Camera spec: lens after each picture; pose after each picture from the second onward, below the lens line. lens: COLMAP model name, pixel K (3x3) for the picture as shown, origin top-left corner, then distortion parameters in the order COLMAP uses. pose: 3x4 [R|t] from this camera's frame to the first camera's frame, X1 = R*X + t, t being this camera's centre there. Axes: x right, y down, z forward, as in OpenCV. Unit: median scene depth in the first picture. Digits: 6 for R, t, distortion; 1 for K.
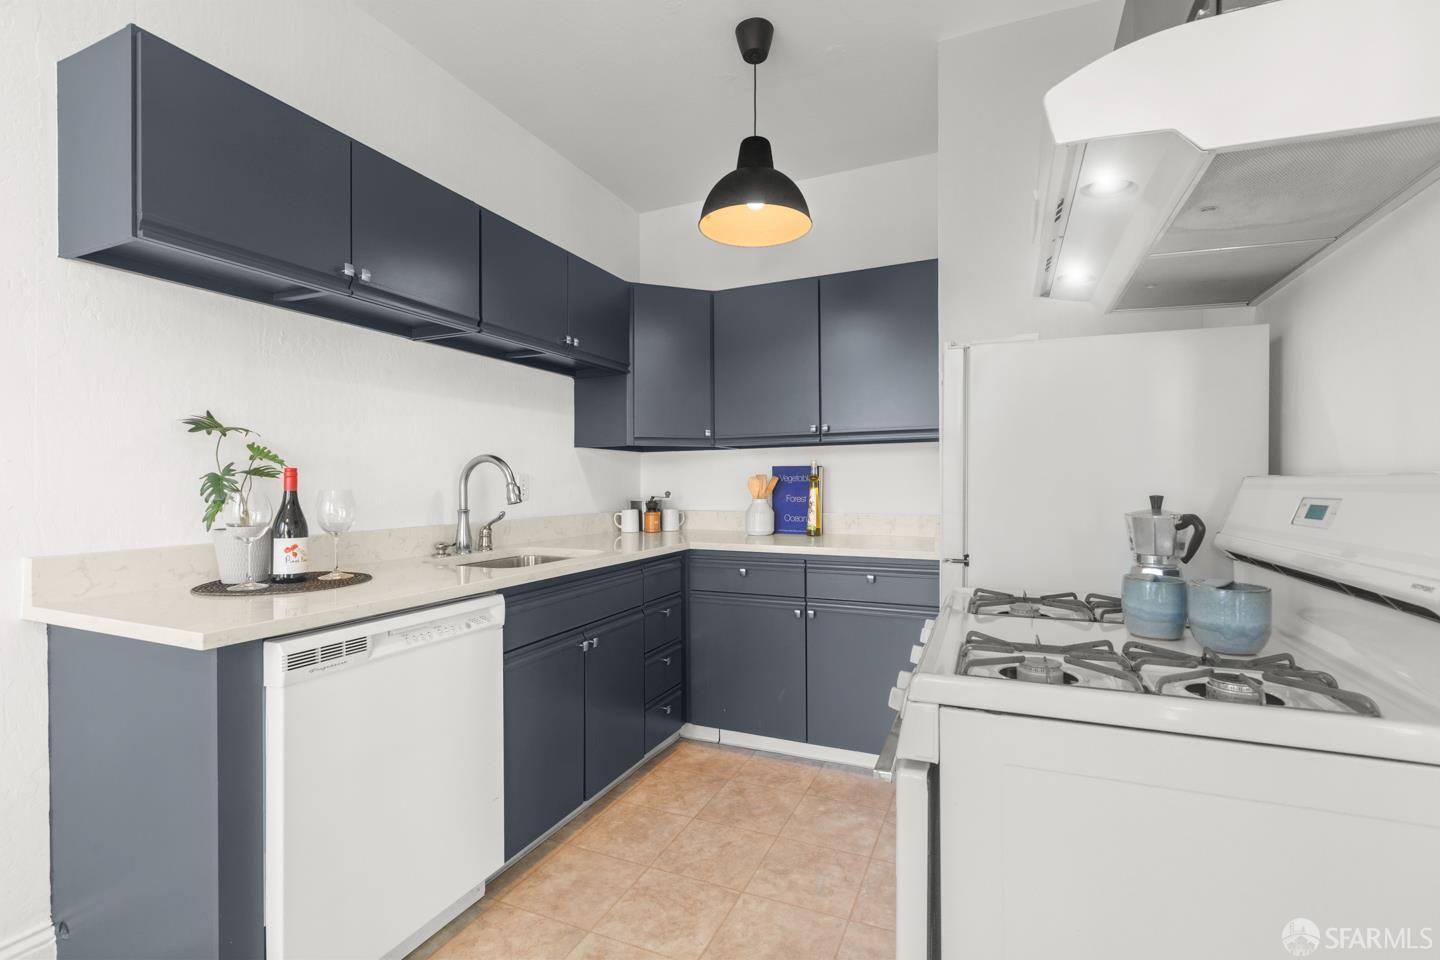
lens RADIAL K [[641.7, 0, 731.9], [0, 641.7, 481.1], [0, 0, 1]] dist [0.002046, -0.000052]
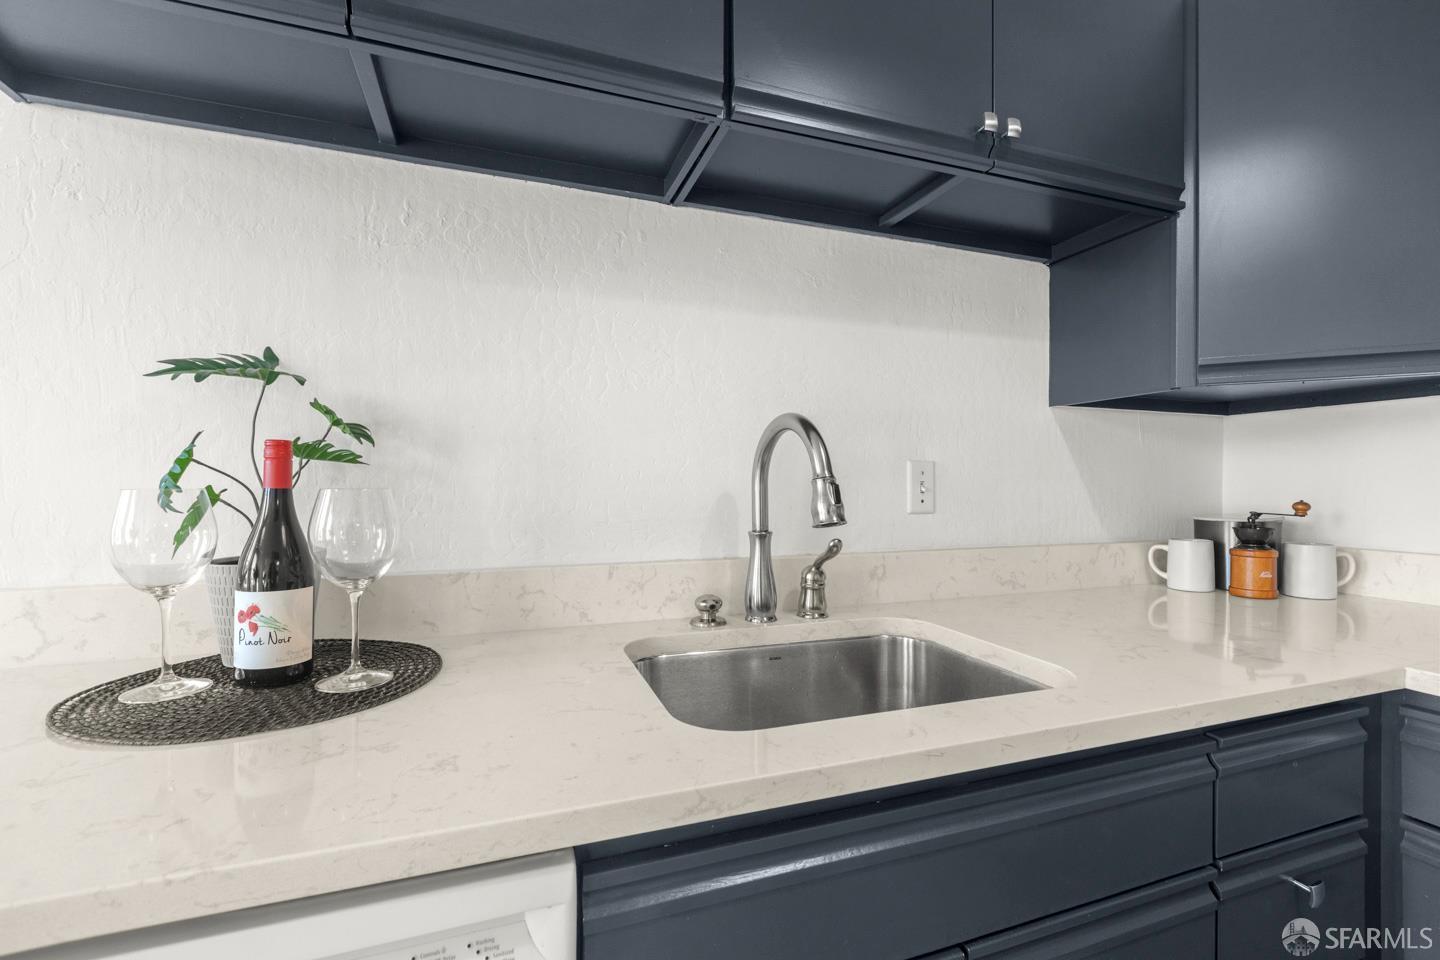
lens RADIAL K [[641.7, 0, 731.9], [0, 641.7, 481.1], [0, 0, 1]] dist [0.002046, -0.000052]
pose [[0.691434, 0.006240, -0.722413, -0.078676], [-0.004597, 0.999980, 0.004238, 0.004352], [0.722425, 0.000391, 0.691449, 0.641835]]
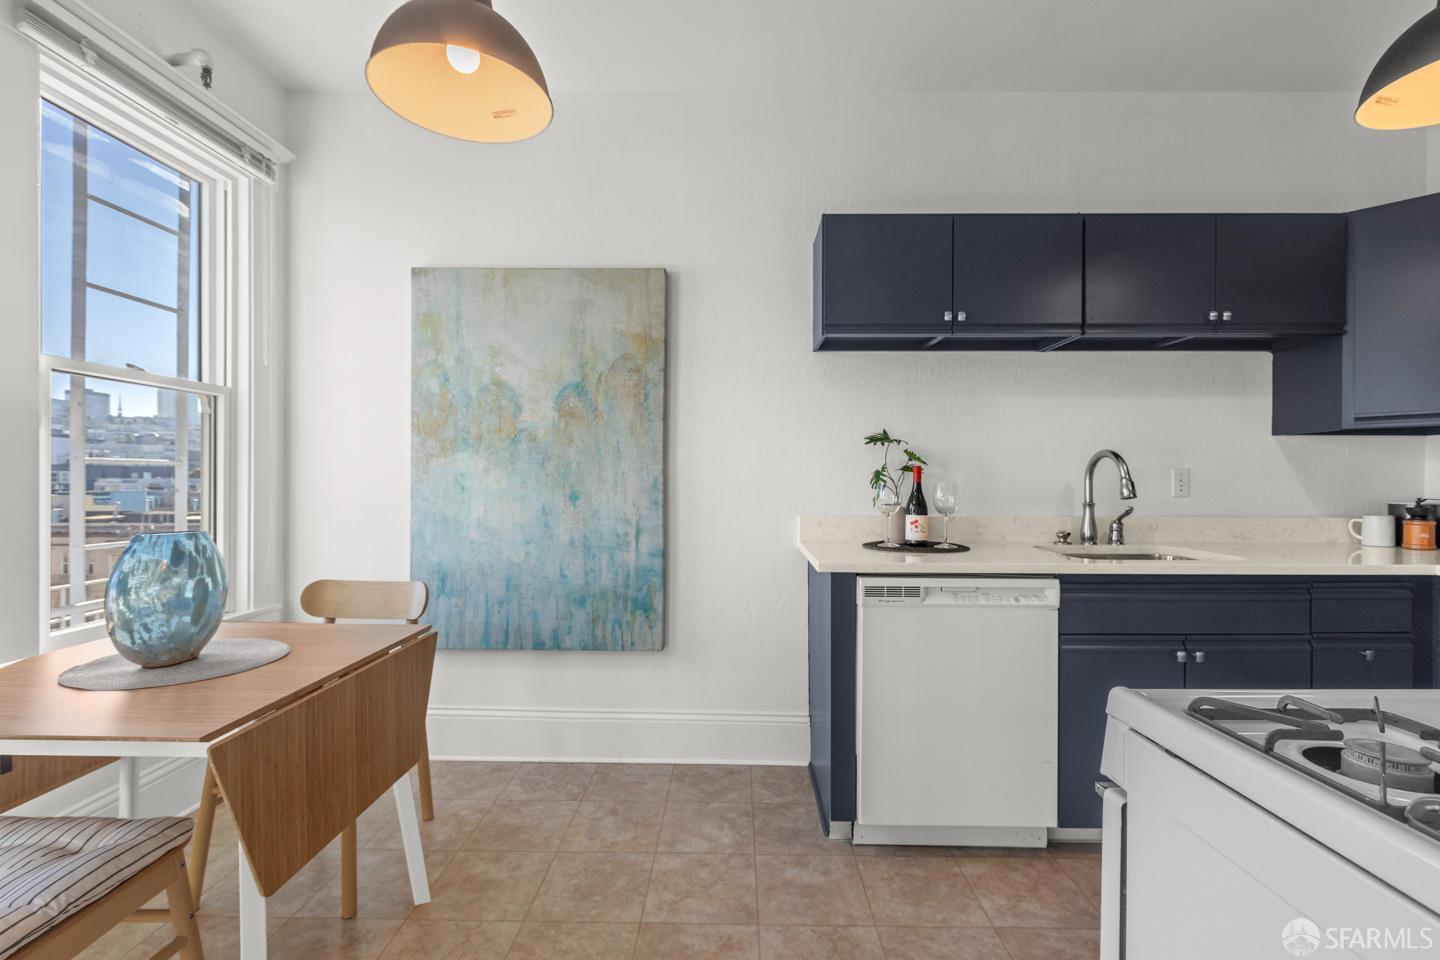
lens RADIAL K [[641.7, 0, 731.9], [0, 641.7, 481.1], [0, 0, 1]] dist [0.002046, -0.000052]
pose [[0.389141, 0.009513, -0.921129, 0.322556], [-0.002500, 0.999954, 0.009271, 0.000472], [0.921175, -0.001305, 0.389147, 0.049800]]
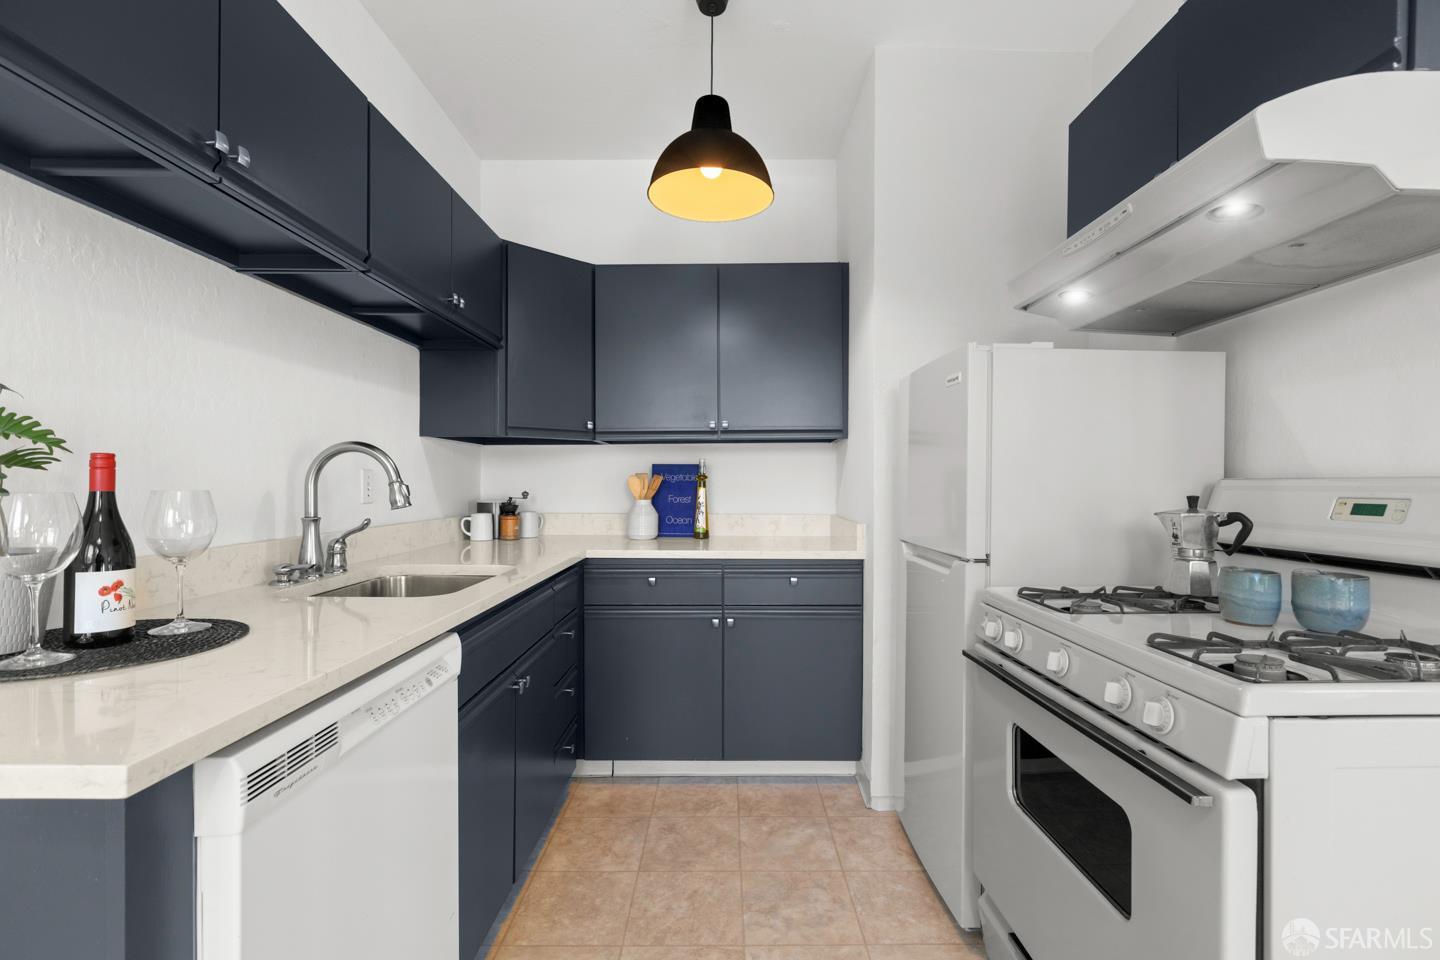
lens RADIAL K [[641.7, 0, 731.9], [0, 641.7, 481.1], [0, 0, 1]] dist [0.002046, -0.000052]
pose [[0.916424, 0.006224, 0.400159, -0.273544], [-0.006621, 0.999978, -0.000391, 0.001336], [-0.400153, -0.002292, 0.916445, 0.152742]]
